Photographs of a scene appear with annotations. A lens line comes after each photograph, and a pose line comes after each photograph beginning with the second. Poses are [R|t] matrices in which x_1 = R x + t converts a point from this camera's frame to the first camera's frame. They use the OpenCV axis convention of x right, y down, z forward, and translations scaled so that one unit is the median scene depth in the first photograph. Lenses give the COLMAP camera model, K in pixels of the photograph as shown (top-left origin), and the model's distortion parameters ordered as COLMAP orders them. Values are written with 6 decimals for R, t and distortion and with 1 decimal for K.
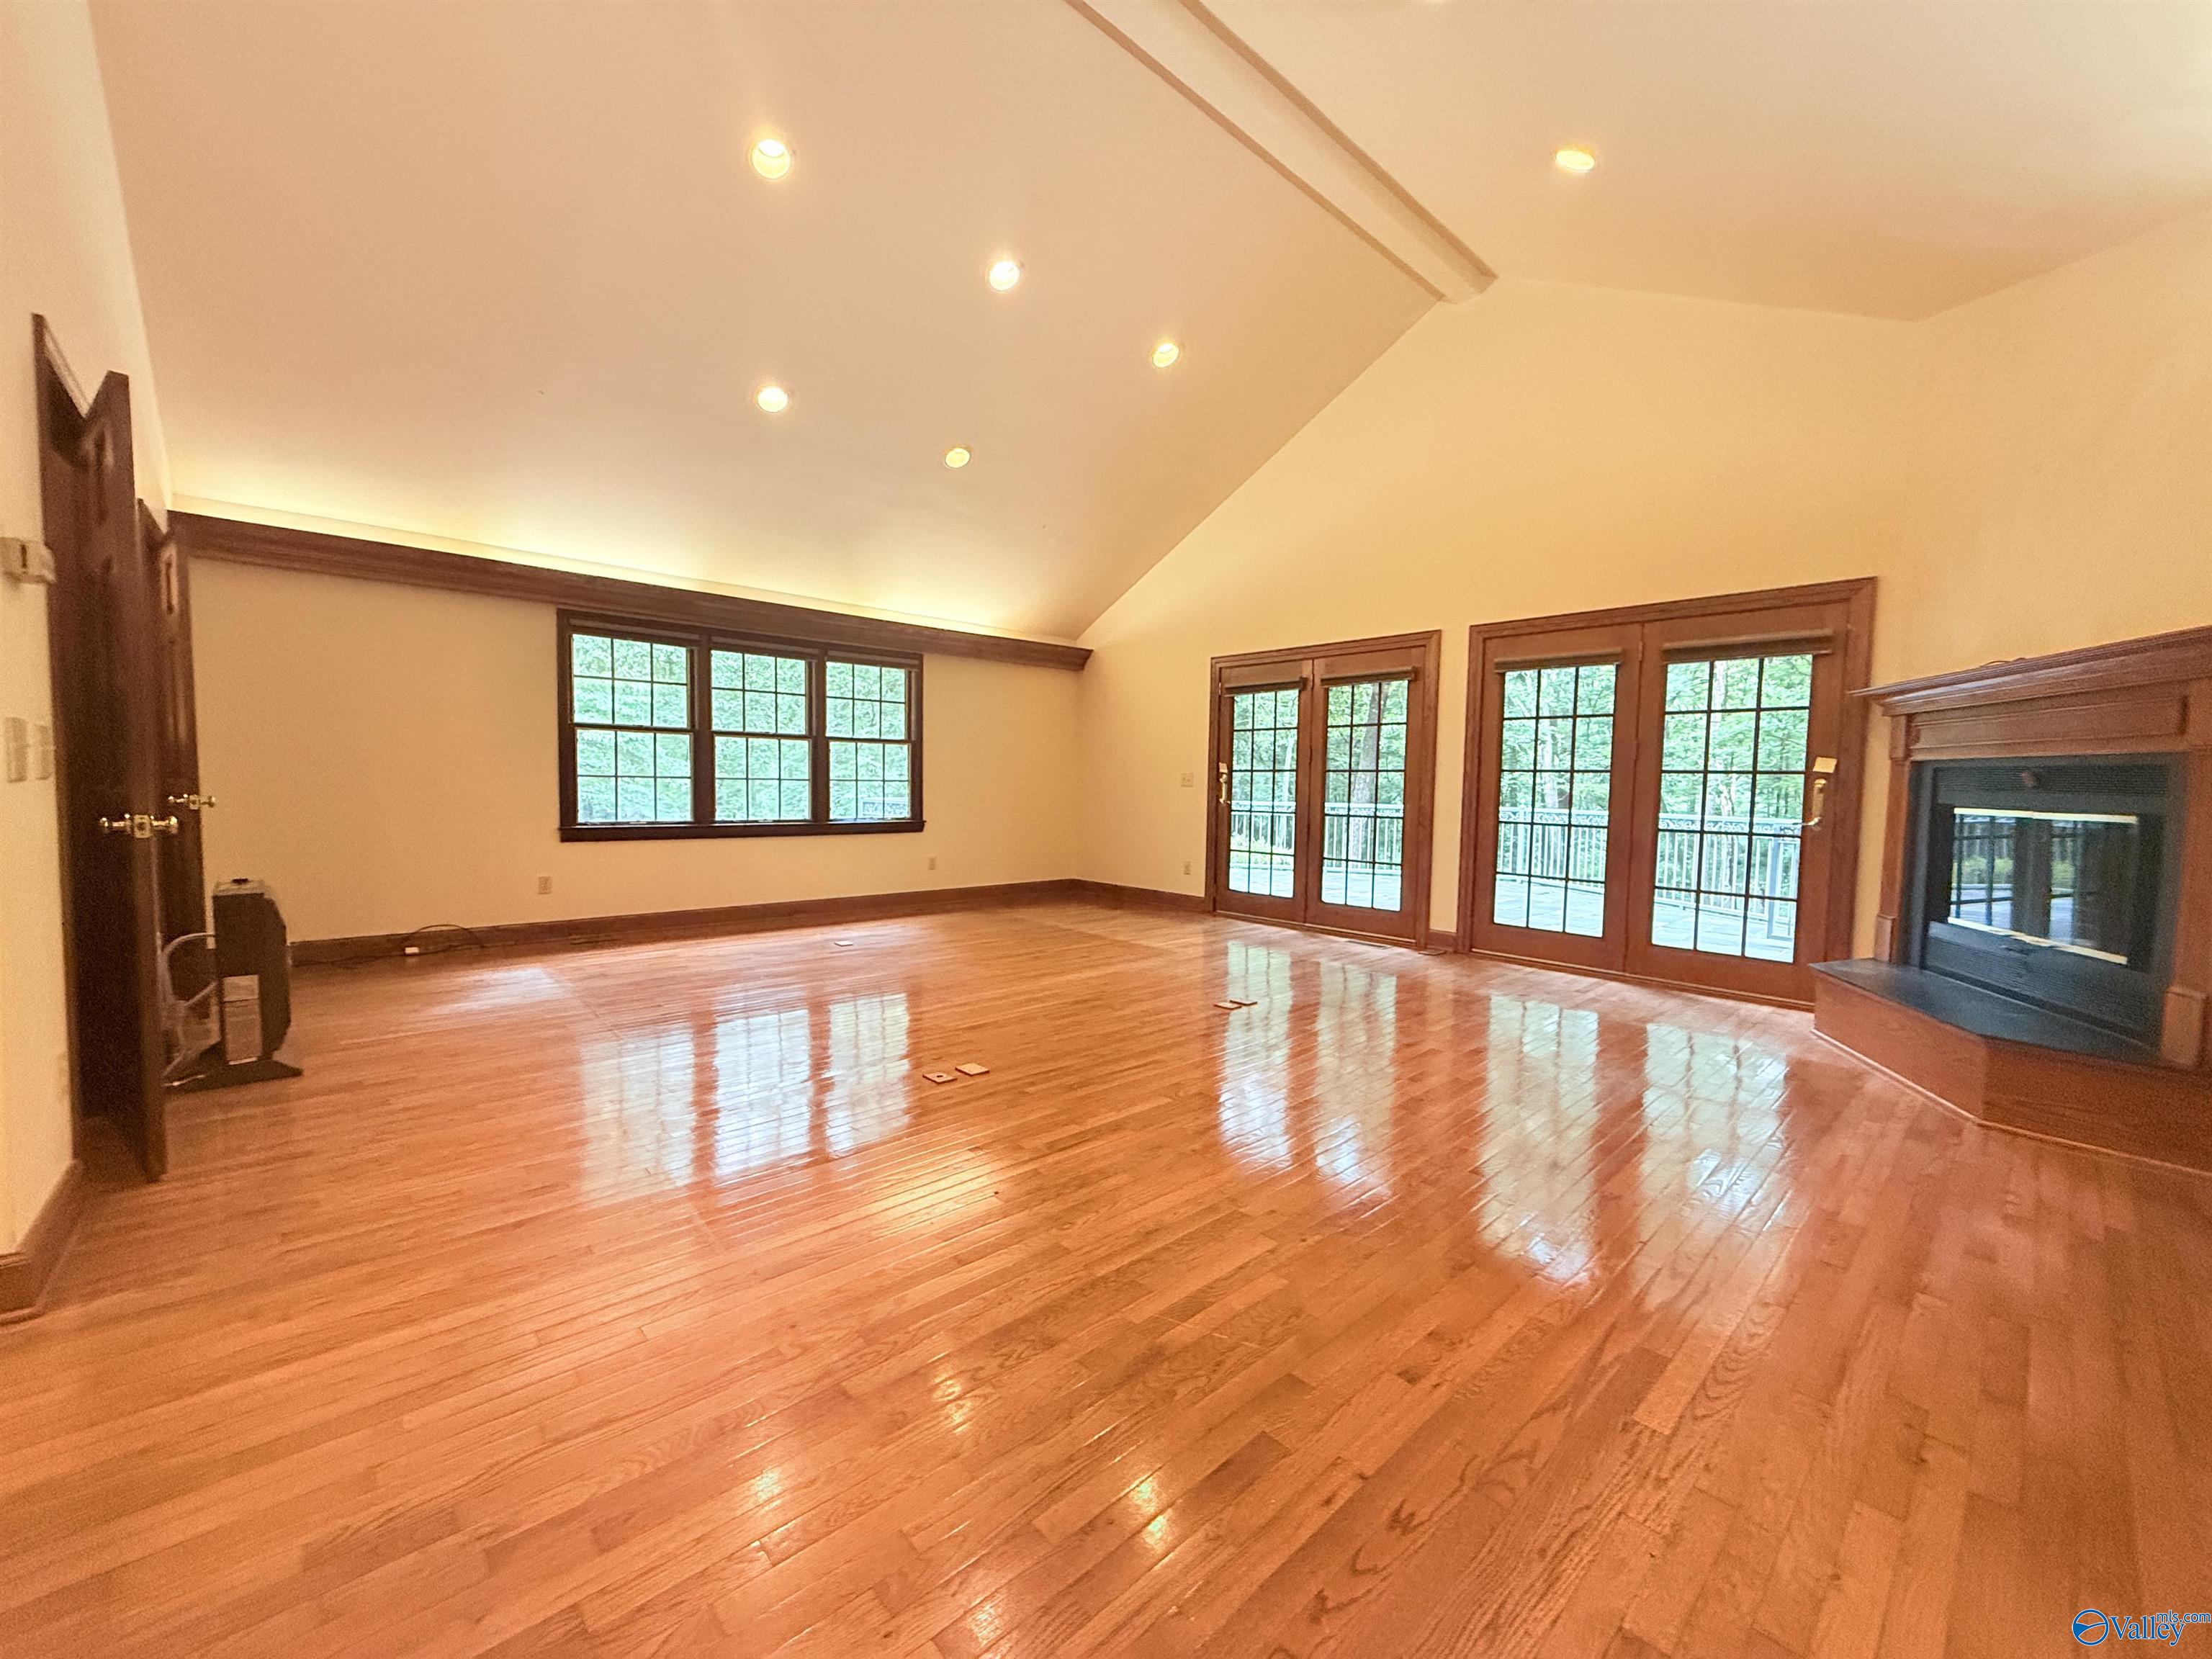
lens RADIAL K [[875.0, 0, 1098.9], [0, 875.0, 834.2], [0, 0, 1]] dist [-0.002390, 0.000843]
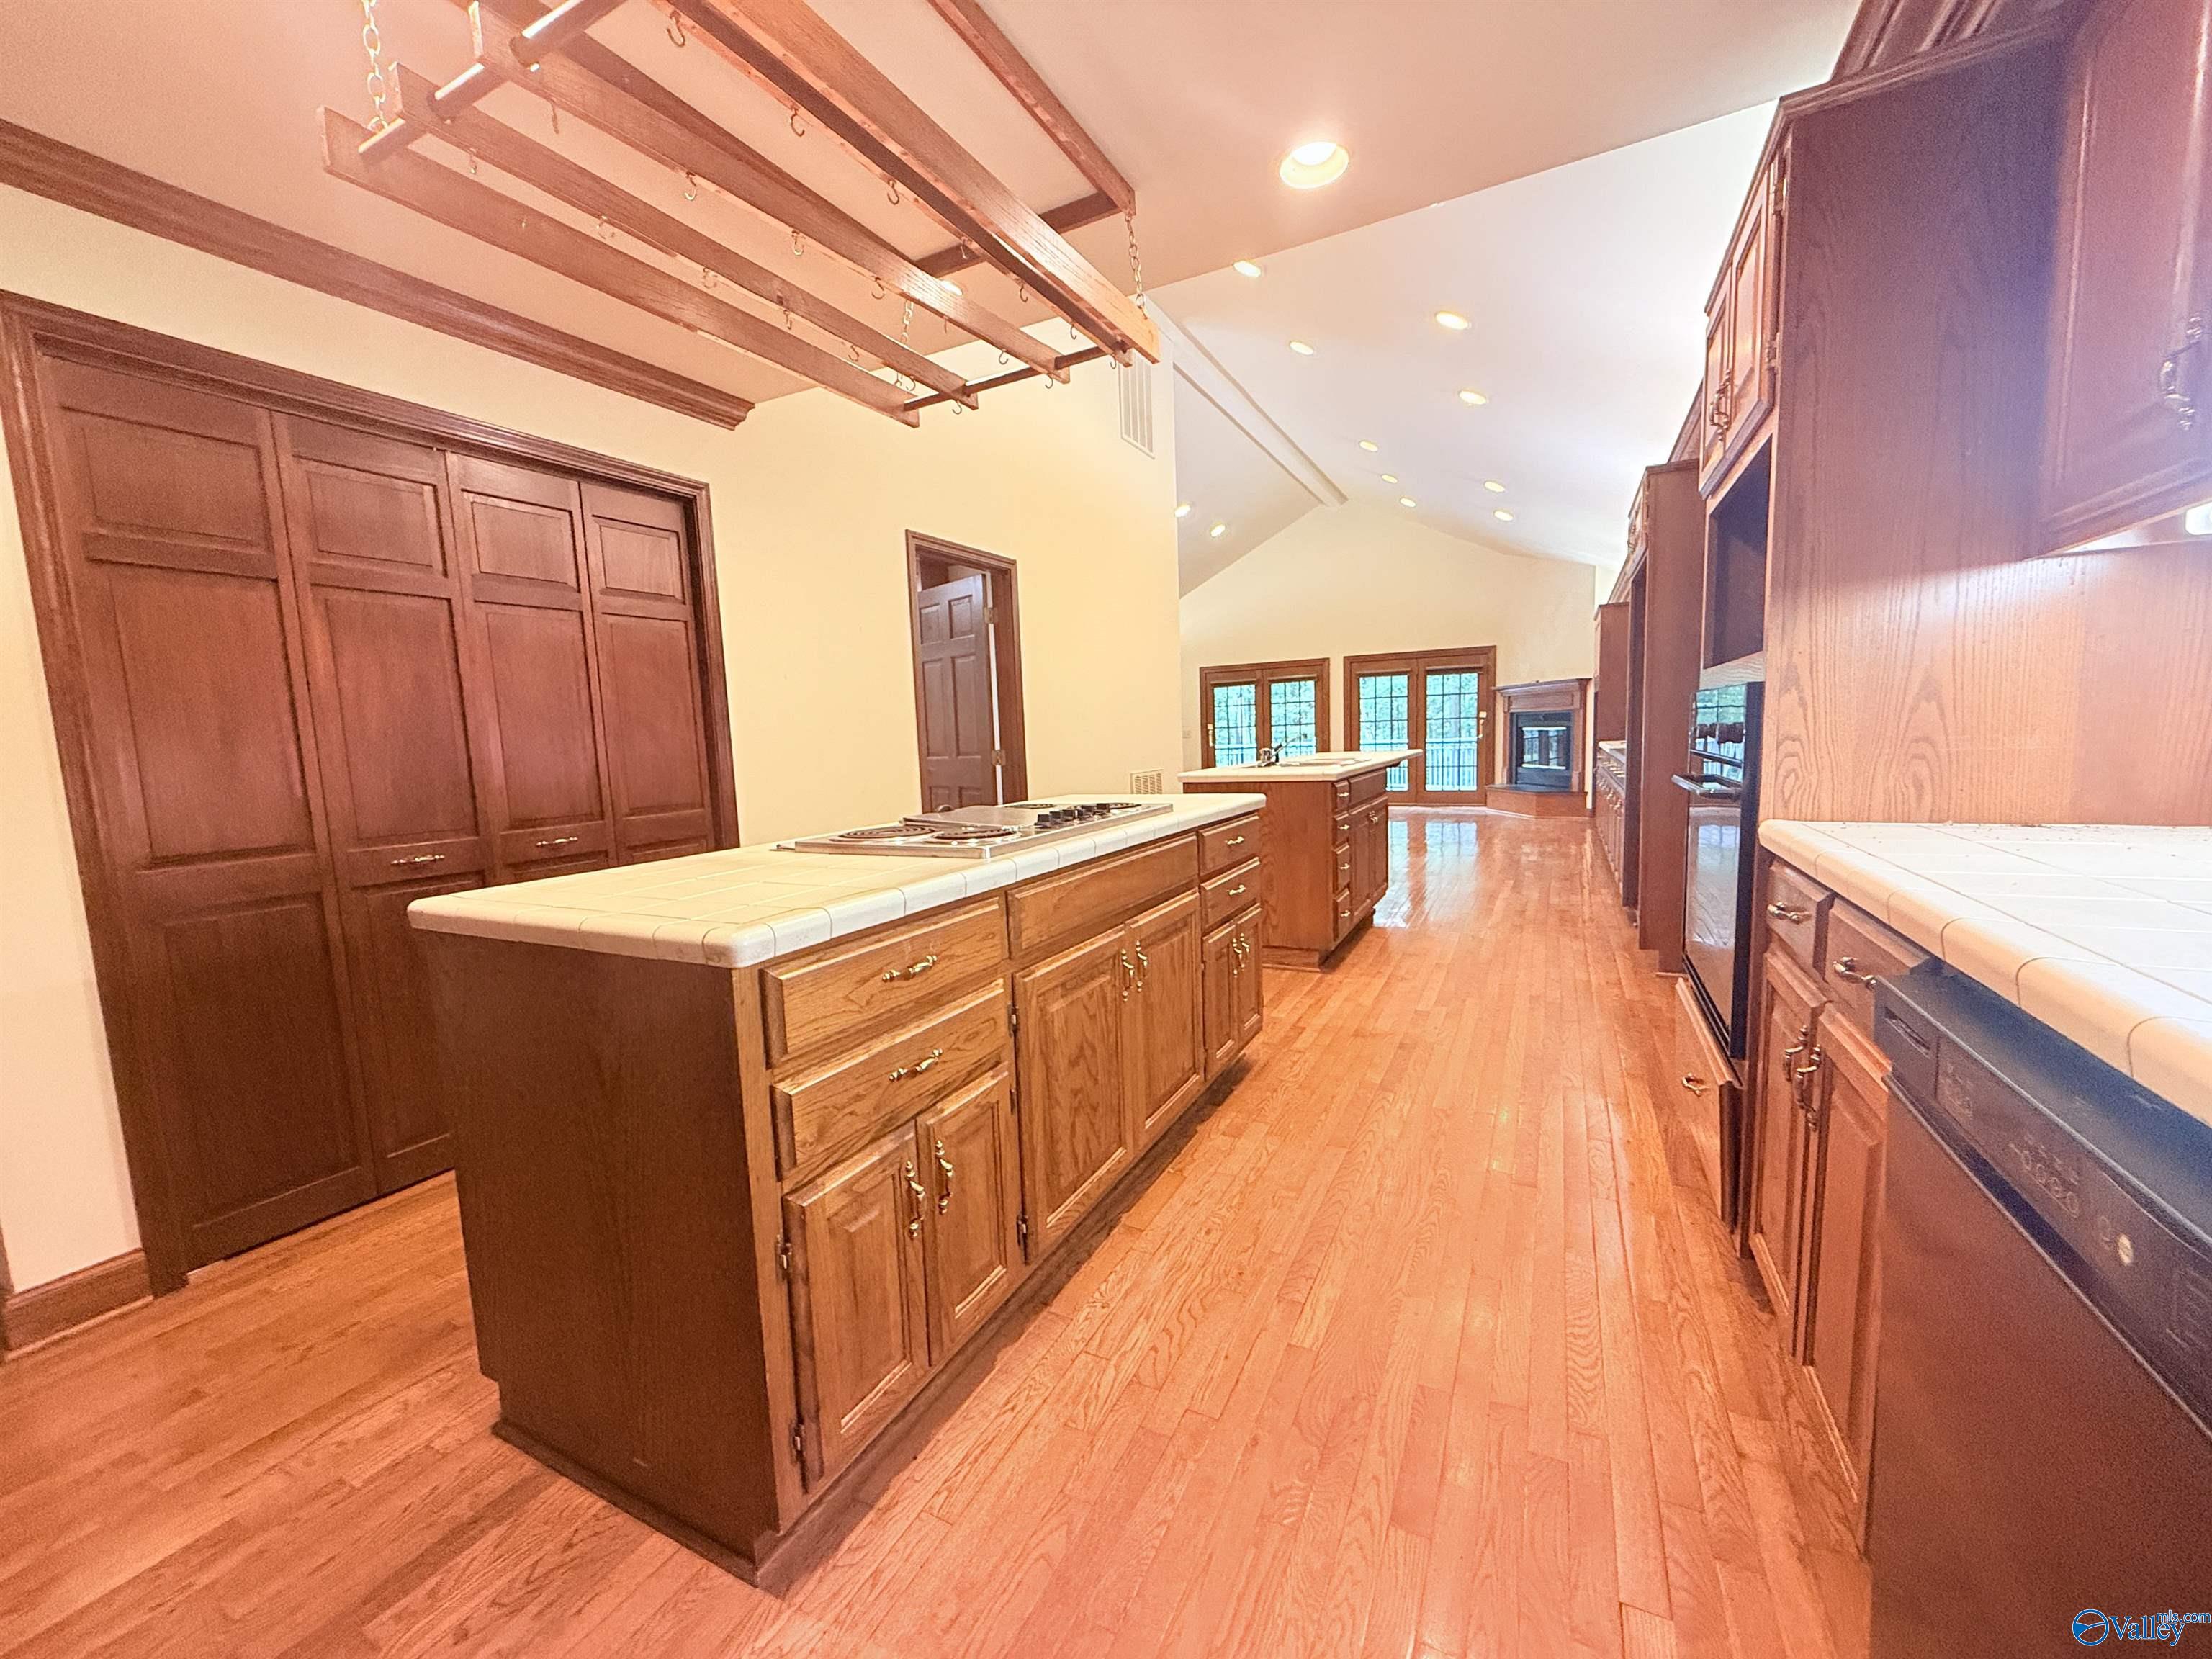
lens RADIAL K [[875.0, 0, 1100.9], [0, 875.0, 828.3], [0, 0, 1]] dist [-0.002390, 0.000843]
pose [[0.936560, -0.085236, 0.339985, -0.943855], [0.071795, 0.996066, 0.051945, 0.034600], [-0.343075, -0.024240, 0.938995, -0.878996]]
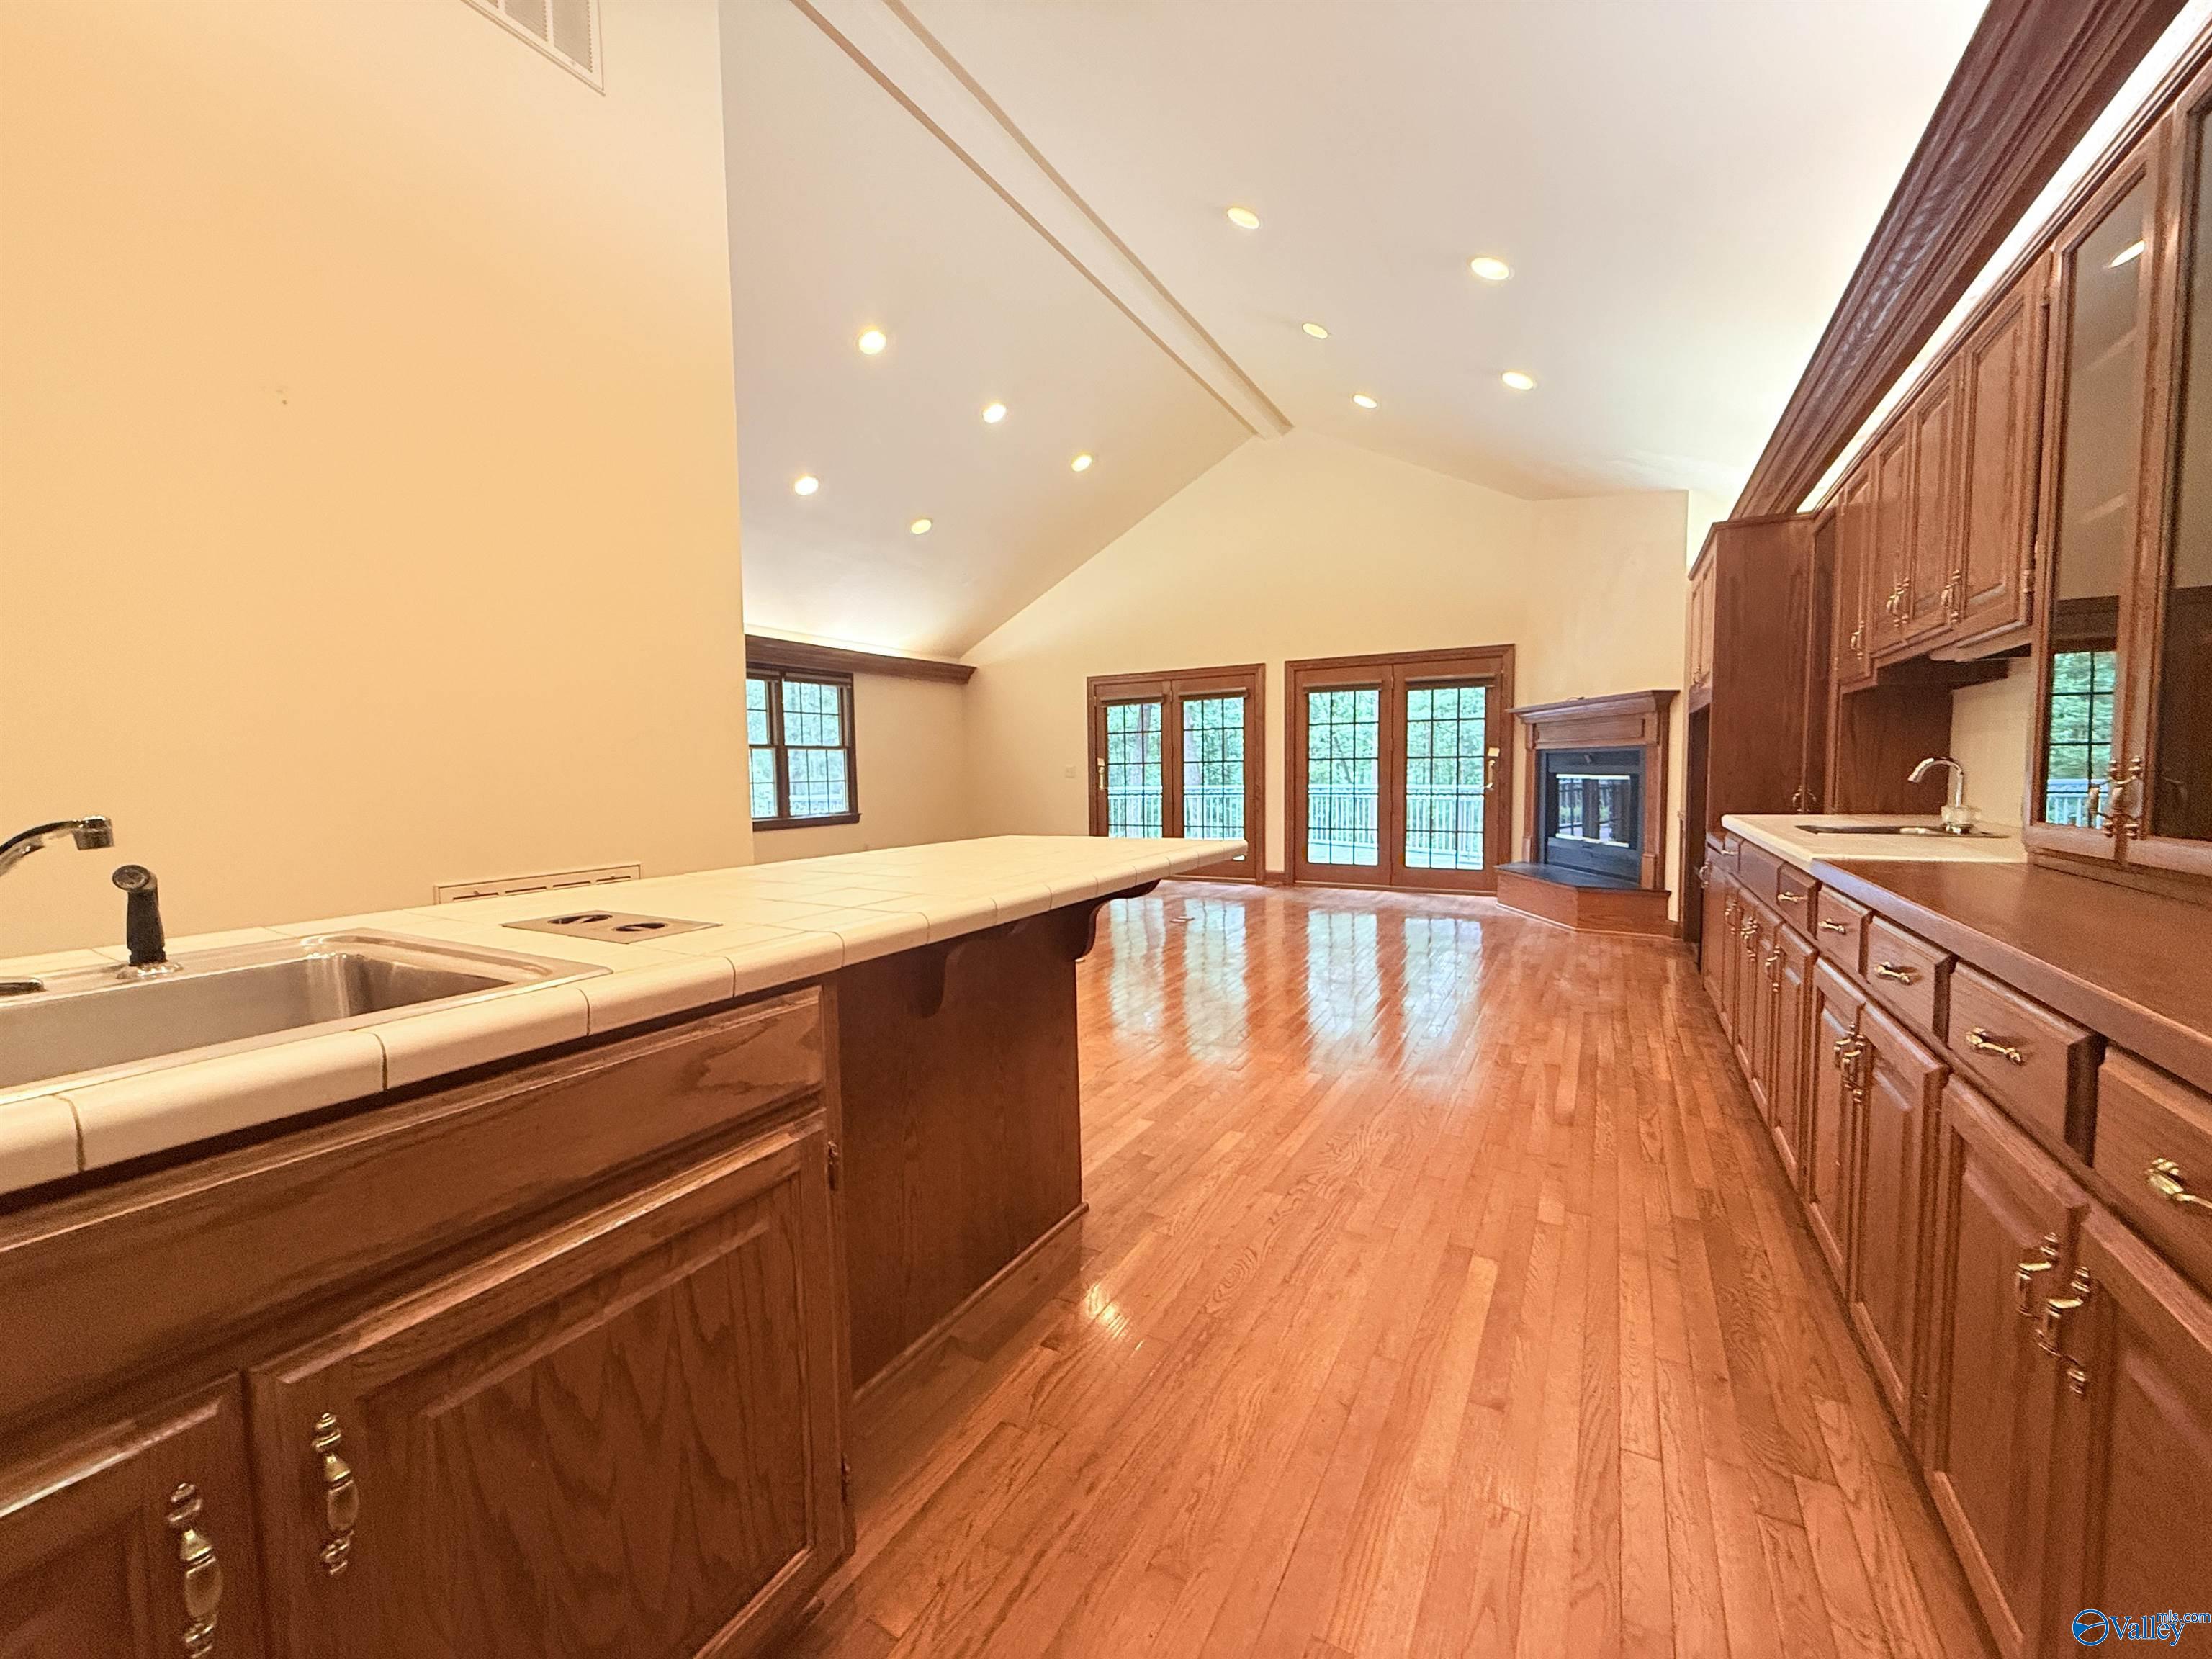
lens RADIAL K [[875.0, 0, 1102.6], [0, 875.0, 833.2], [0, 0, 1]] dist [-0.002390, 0.000843]
pose [[0.950401, -0.053212, 0.306443, -0.335734], [0.049965, 0.998581, 0.018435, 0.007550], [-0.306989, -0.002209, 0.951711, -0.308278]]
